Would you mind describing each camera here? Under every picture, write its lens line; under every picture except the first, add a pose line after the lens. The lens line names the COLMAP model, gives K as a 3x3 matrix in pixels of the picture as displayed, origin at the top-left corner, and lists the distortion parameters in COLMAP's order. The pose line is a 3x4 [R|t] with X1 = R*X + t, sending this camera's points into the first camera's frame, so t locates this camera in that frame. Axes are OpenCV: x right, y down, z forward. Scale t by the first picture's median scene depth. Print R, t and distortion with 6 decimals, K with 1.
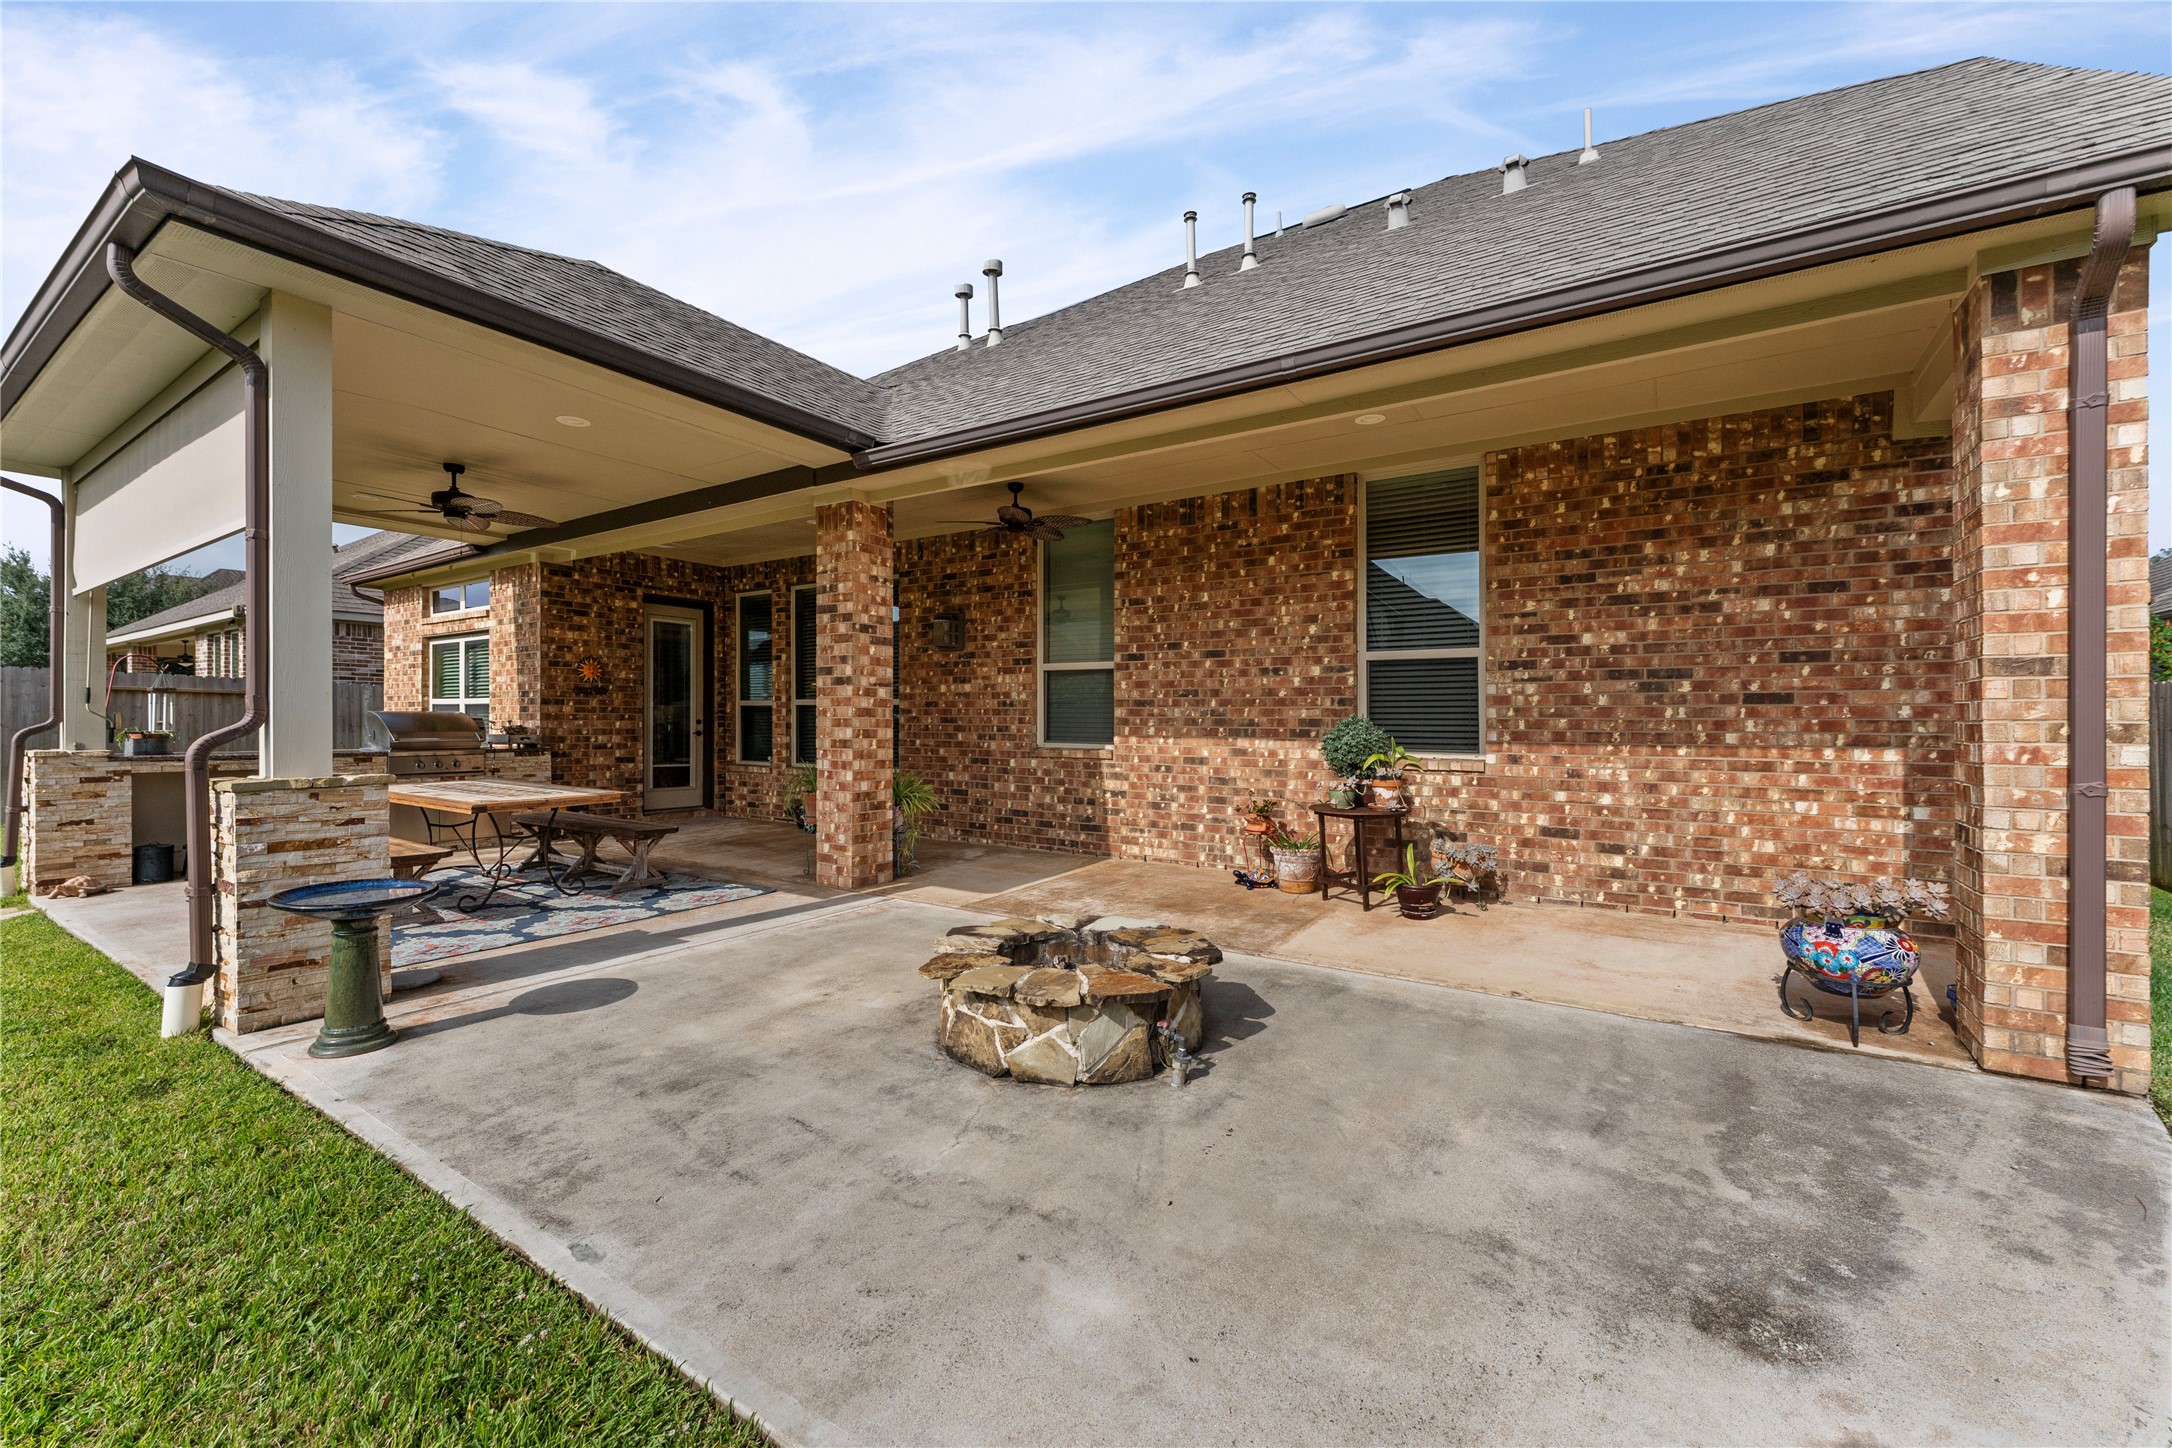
lens RADIAL K [[873.8, 0, 1090.7], [0, 873.8, 729.9], [0, 0, 1]] dist [0.000955, -0.000831]
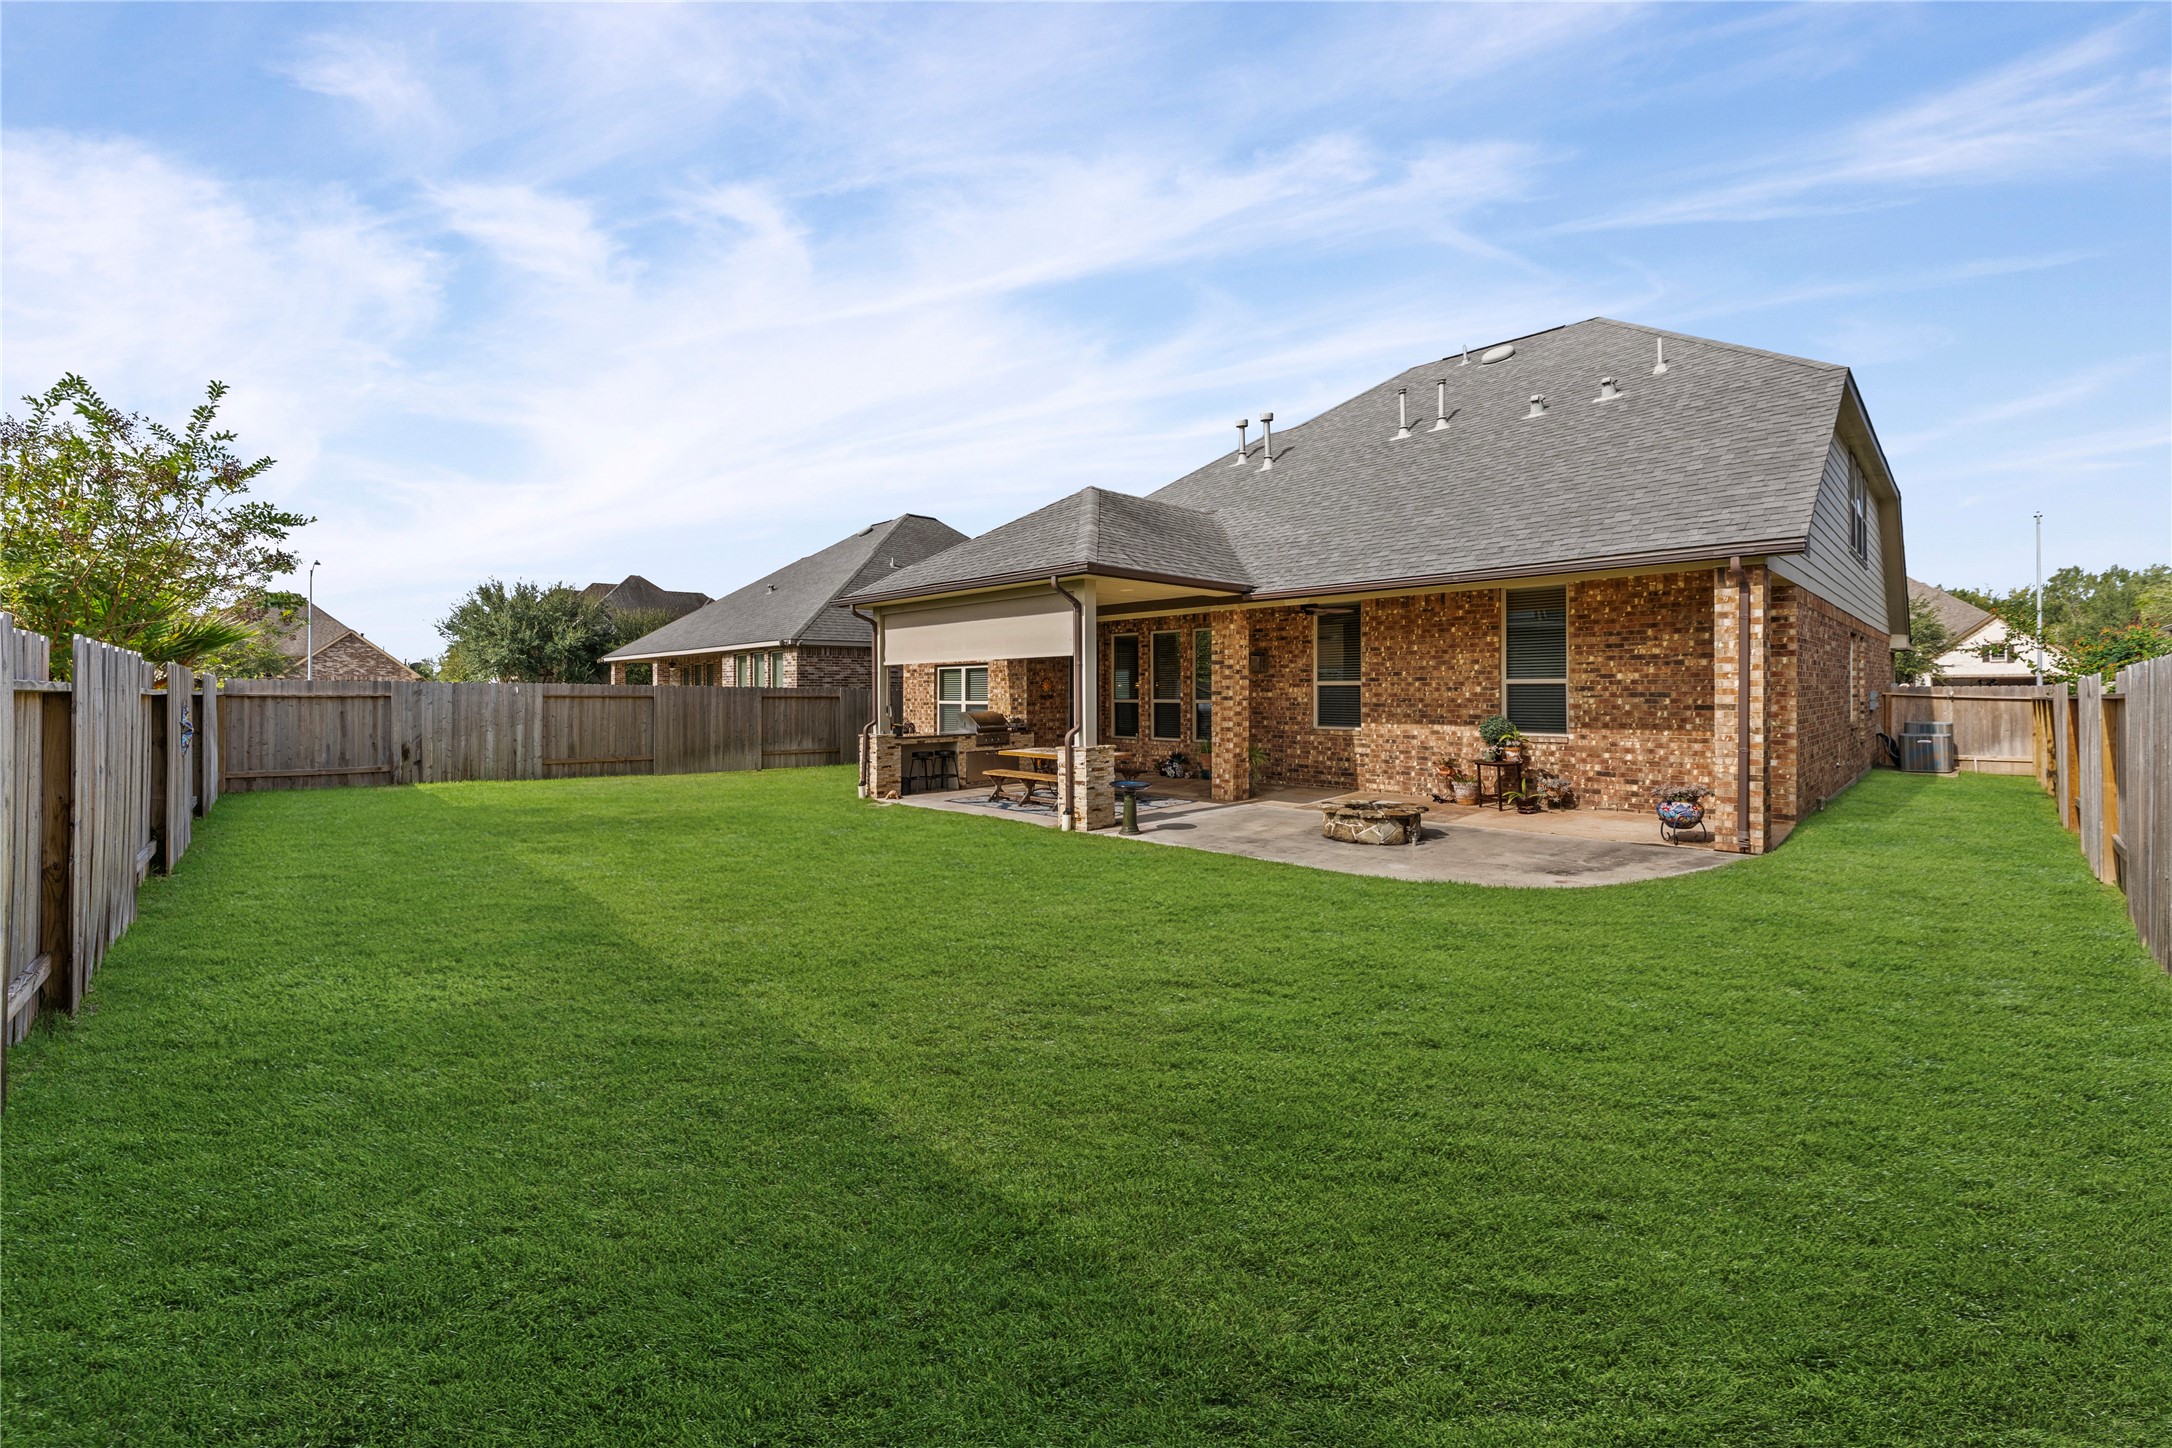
lens RADIAL K [[873.8, 0, 1097.2], [0, 873.8, 727.4], [0, 0, 1]] dist [0.000955, -0.000831]
pose [[0.980060, -0.004932, -0.198642, -0.168123], [0.011601, 0.999407, 0.032422, -0.054842], [0.198364, -0.034080, 0.979536, -0.982402]]
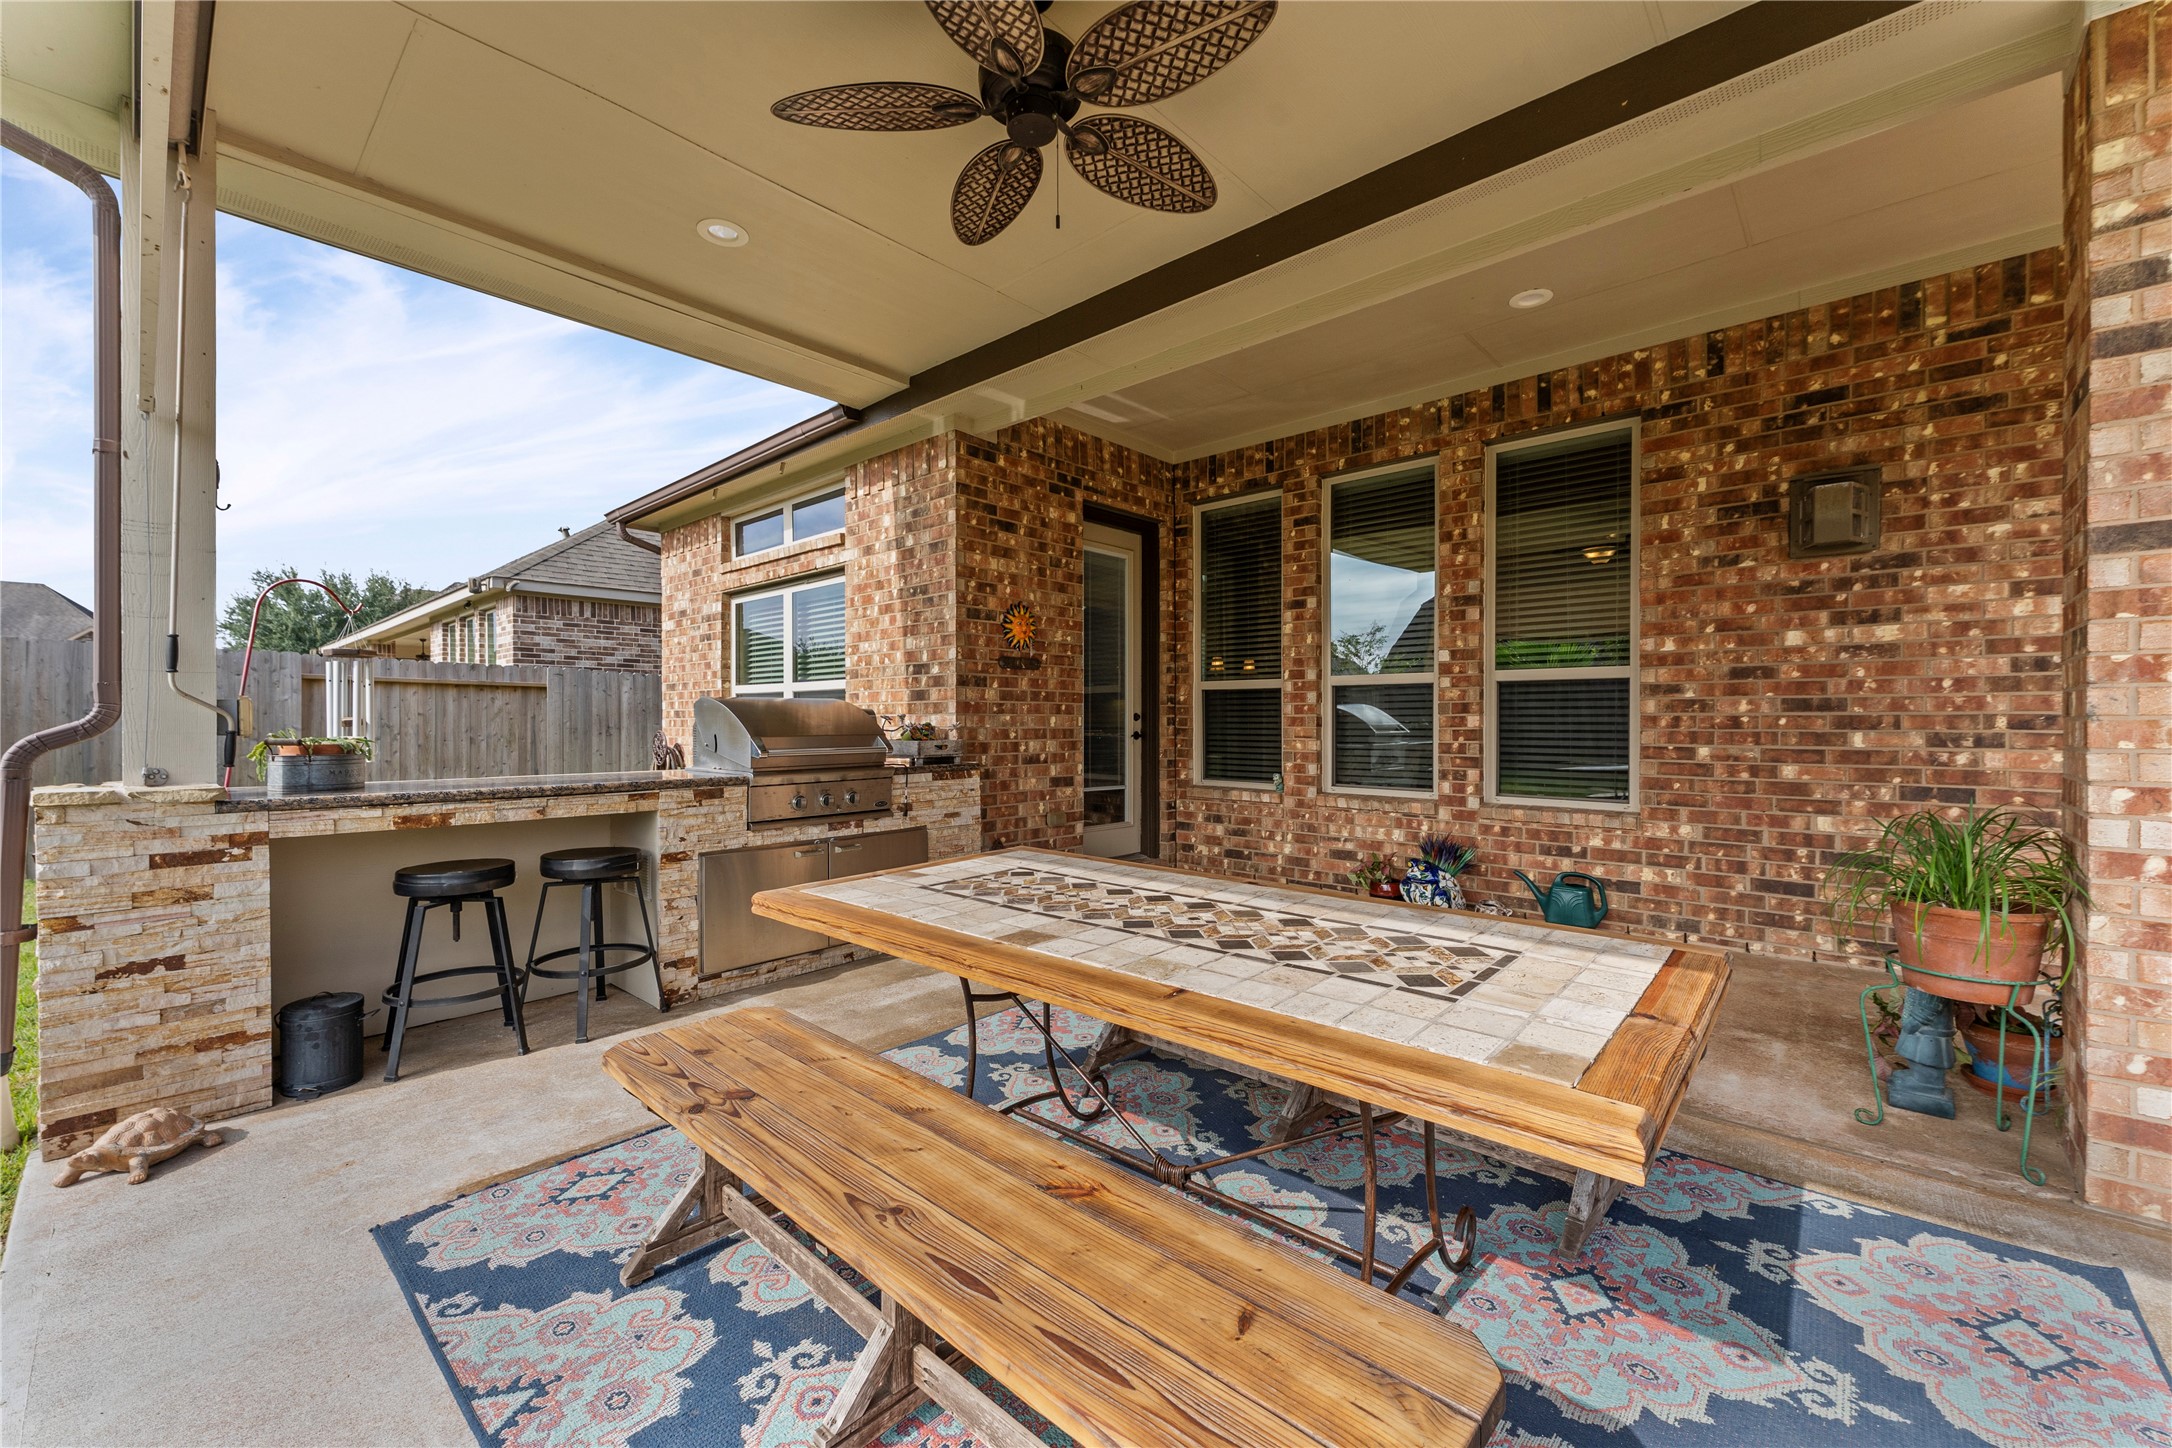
lens RADIAL K [[873.8, 0, 1089.9], [0, 873.8, 726.6], [0, 0, 1]] dist [0.000955, -0.000831]
pose [[0.987807, -0.007097, -0.155520, -0.605013], [0.006574, 0.999971, -0.003878, -0.000323], [0.155543, 0.002808, 0.987825, 0.608564]]
